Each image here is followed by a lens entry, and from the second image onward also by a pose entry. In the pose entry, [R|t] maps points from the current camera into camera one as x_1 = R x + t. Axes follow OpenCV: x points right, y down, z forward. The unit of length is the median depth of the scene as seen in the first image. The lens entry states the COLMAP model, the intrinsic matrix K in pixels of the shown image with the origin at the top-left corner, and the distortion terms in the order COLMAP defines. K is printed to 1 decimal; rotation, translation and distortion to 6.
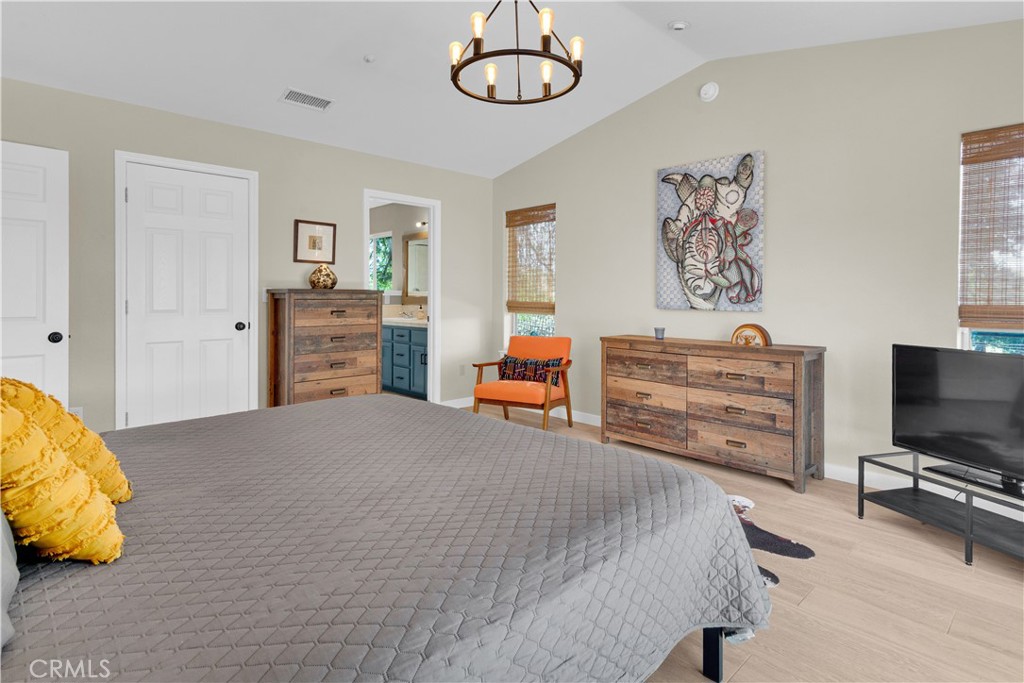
lens RADIAL K [[536.9, 0, 543.1], [0, 536.9, 295.6], [0, 0, 1]] dist [0.000380, 0.000277]
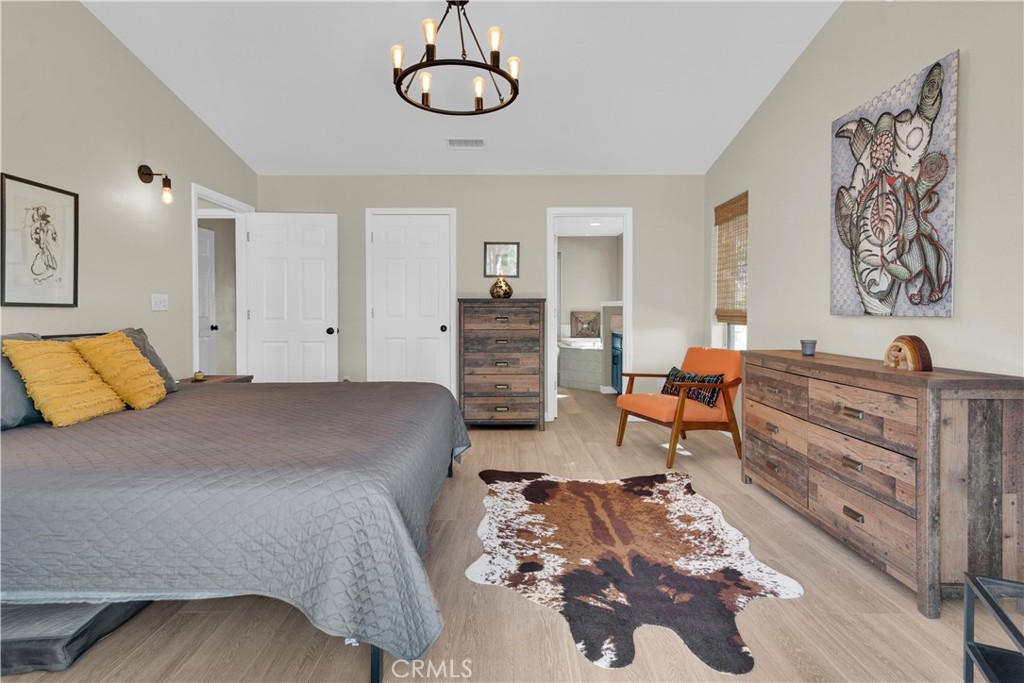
lens RADIAL K [[538.1, 0, 510.3], [0, 538.1, 319.2], [0, 0, 1]] dist [0.000682, 0.000335]
pose [[0.695520, 0.002847, -0.718501, 0.468941], [0.006084, 0.999933, 0.009851, 0.021963], [0.718481, -0.011223, 0.695456, 0.200775]]
